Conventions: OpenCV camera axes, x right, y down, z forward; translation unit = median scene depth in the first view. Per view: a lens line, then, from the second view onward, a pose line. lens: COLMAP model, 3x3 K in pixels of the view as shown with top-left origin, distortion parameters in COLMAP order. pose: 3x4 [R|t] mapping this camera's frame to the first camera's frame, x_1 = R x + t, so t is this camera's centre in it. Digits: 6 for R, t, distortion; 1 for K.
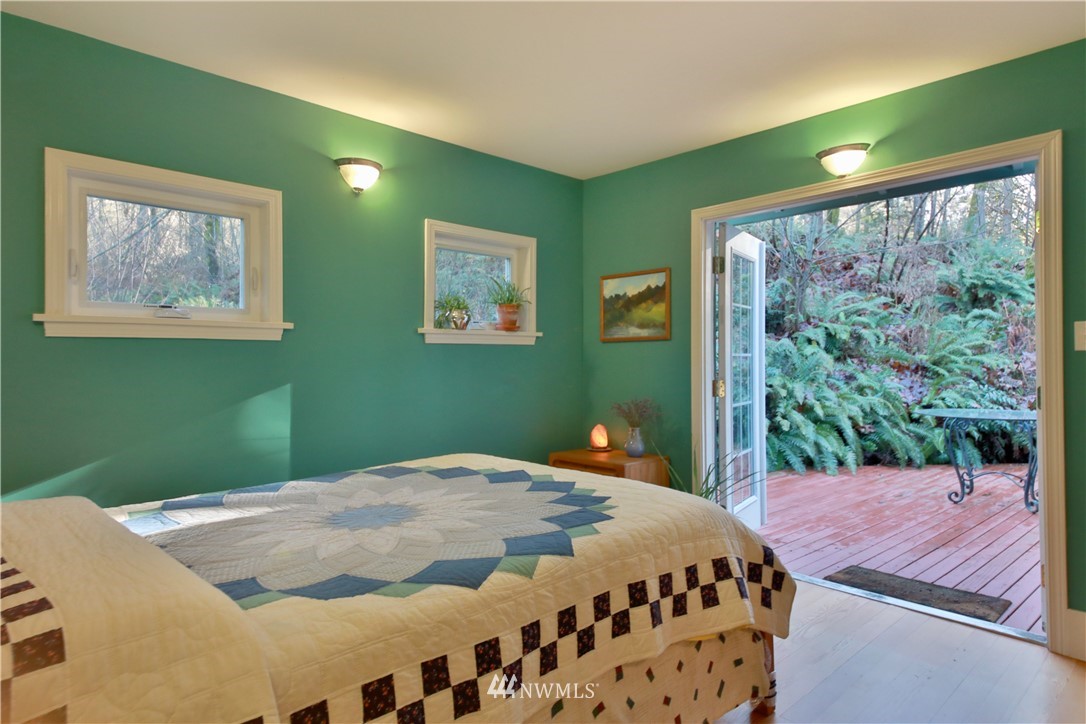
lens RADIAL K [[623.3, 0, 542.3], [0, 623.3, 346.7], [0, 0, 1]] dist [0.004896, 0.000962]
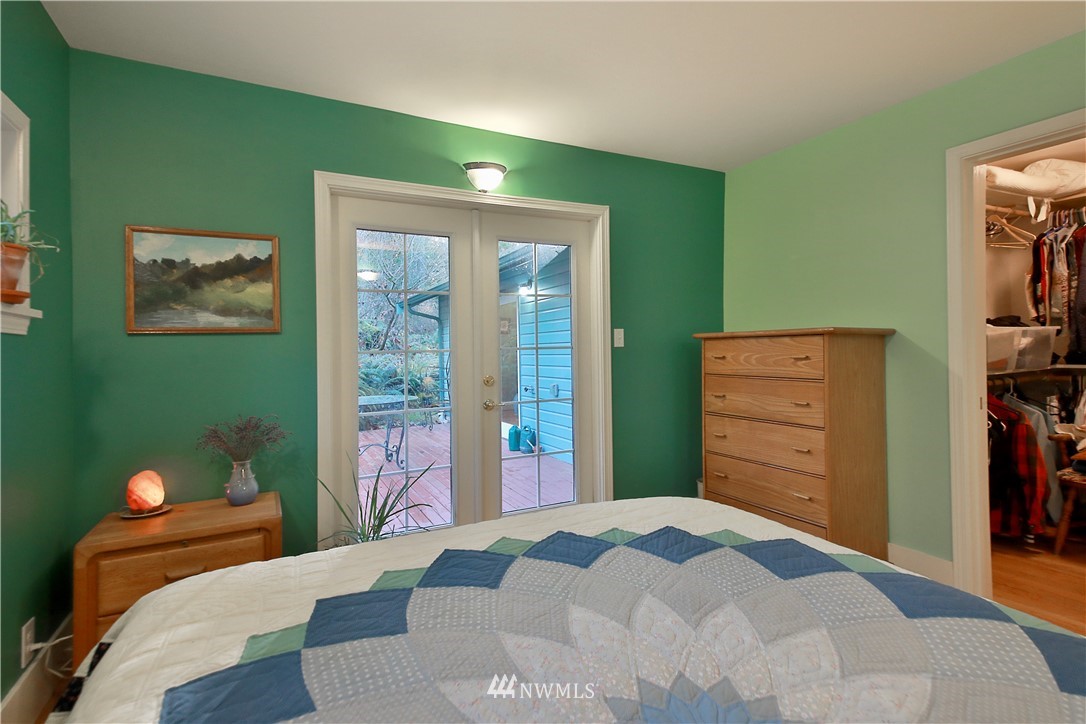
lens RADIAL K [[514.4, 0, 538.8], [0, 514.4, 349.2], [0, 0, 1]] dist [0.001092, -0.000169]
pose [[0.259547, 0.003091, 0.965726, -0.298021], [0.001011, 0.999993, -0.003472, 0.009956], [-0.965730, 0.001878, 0.259542, 0.520132]]
